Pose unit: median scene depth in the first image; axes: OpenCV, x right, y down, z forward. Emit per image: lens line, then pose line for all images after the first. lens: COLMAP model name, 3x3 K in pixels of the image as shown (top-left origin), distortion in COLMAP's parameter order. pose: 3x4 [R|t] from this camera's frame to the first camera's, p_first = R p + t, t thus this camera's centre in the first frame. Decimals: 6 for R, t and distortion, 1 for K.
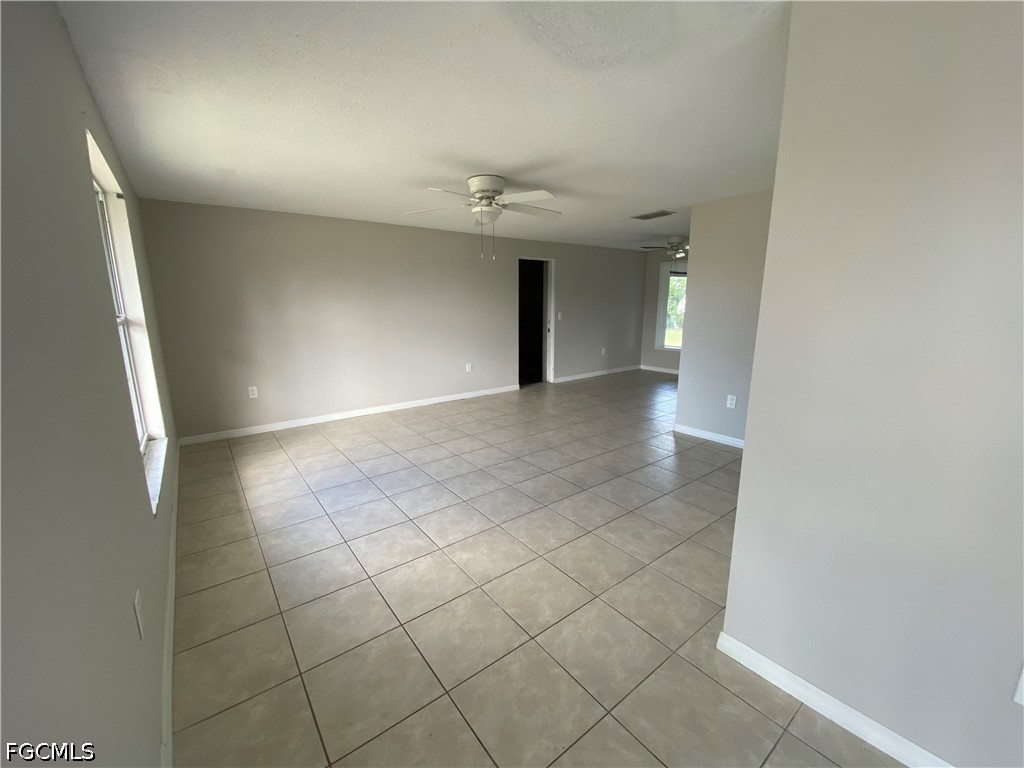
lens RADIAL K [[414.1, 0, 512.0], [0, 414.1, 384.0], [0, 0, 1]] dist [0.054733, -0.043686]
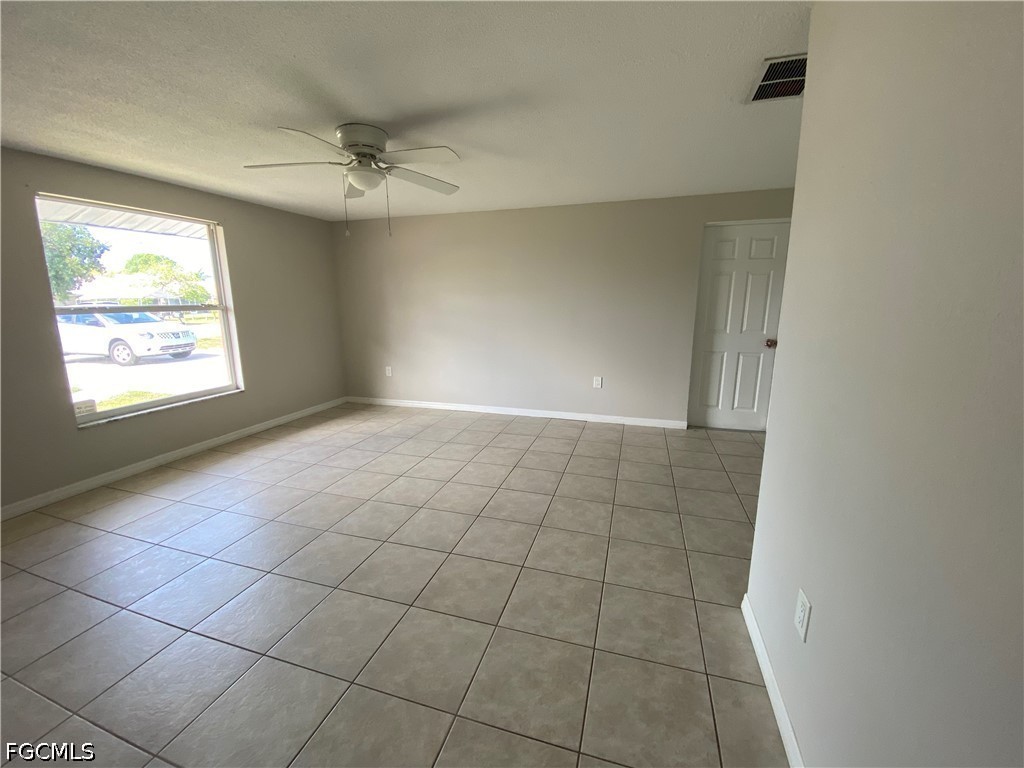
lens RADIAL K [[414.1, 0, 512.0], [0, 414.1, 384.0], [0, 0, 1]] dist [0.054733, -0.043686]
pose [[0.574487, 0.163908, -0.801934, 0.745334], [-0.158313, 0.983495, 0.087605, -0.141391], [0.803057, 0.076629, 0.590954, 0.763374]]
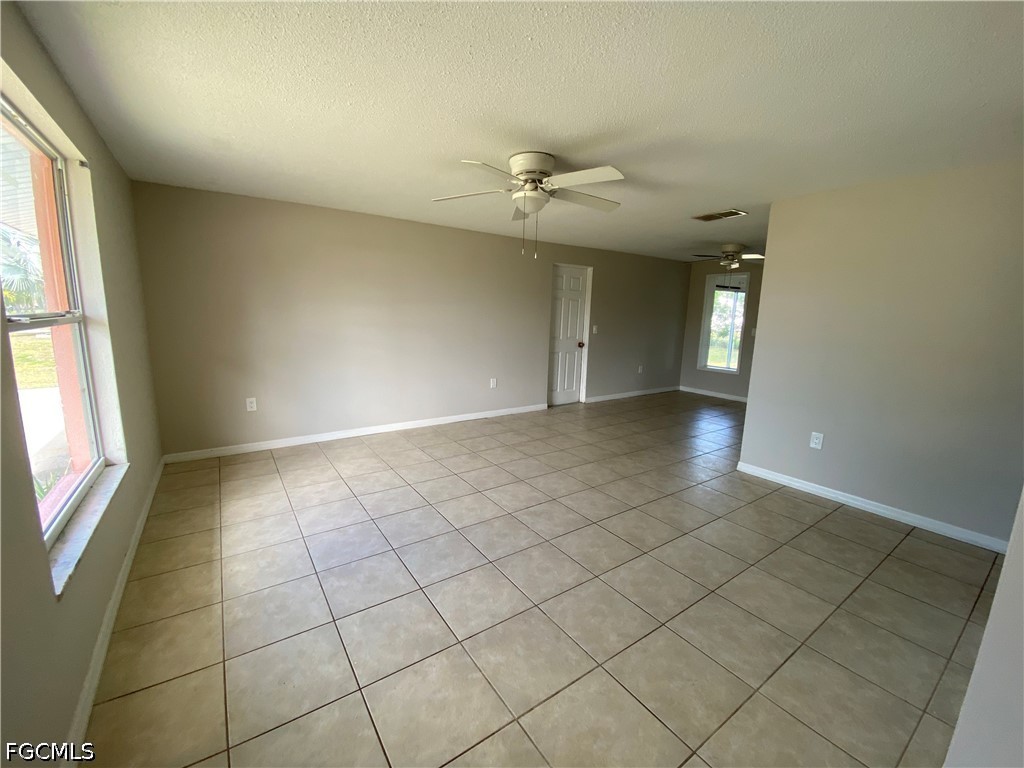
lens RADIAL K [[415.0, 0, 512.0], [0, 415.0, 384.0], [0, 0, 1]] dist [0.036434, -0.029409]
pose [[0.998451, 0.037544, -0.041067, -0.048035], [-0.038681, 0.998880, -0.027251, -0.027499], [0.039998, 0.028797, 0.998785, 0.188619]]
